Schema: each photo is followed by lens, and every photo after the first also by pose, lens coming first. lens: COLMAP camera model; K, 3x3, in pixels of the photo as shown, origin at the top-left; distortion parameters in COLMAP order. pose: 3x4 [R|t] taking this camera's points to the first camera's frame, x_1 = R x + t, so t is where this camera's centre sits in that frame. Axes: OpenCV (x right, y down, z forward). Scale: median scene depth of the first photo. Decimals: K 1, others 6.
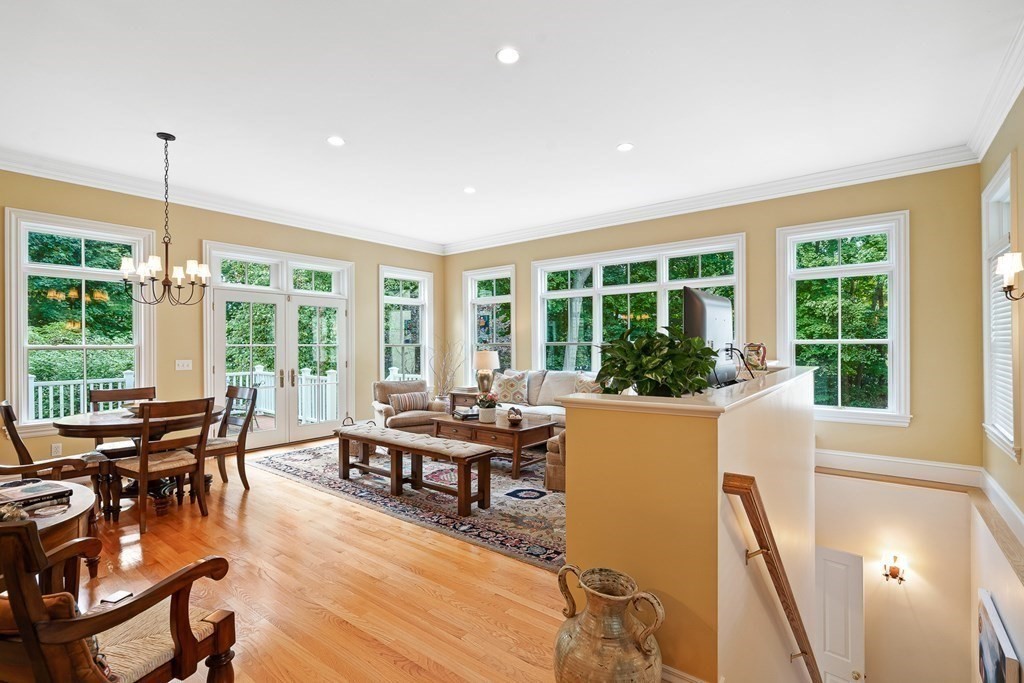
lens RADIAL K [[467.4, 0, 507.8], [0, 467.4, 344.9], [0, 0, 1]] dist [0.001281, -0.000045]
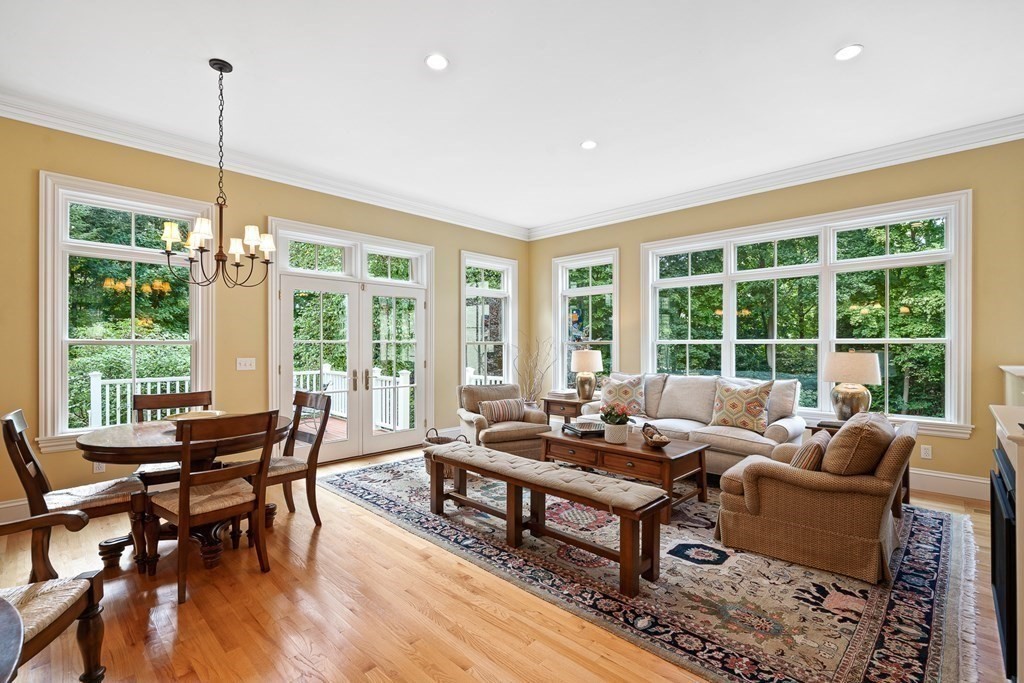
lens RADIAL K [[467.4, 0, 514.2], [0, 467.4, 343.9], [0, 0, 1]] dist [0.001281, -0.000045]
pose [[0.994910, 0.004890, -0.100648, -0.143003], [-0.005051, 0.999986, -0.001338, 0.005926], [0.100640, 0.001840, 0.994921, 0.235861]]
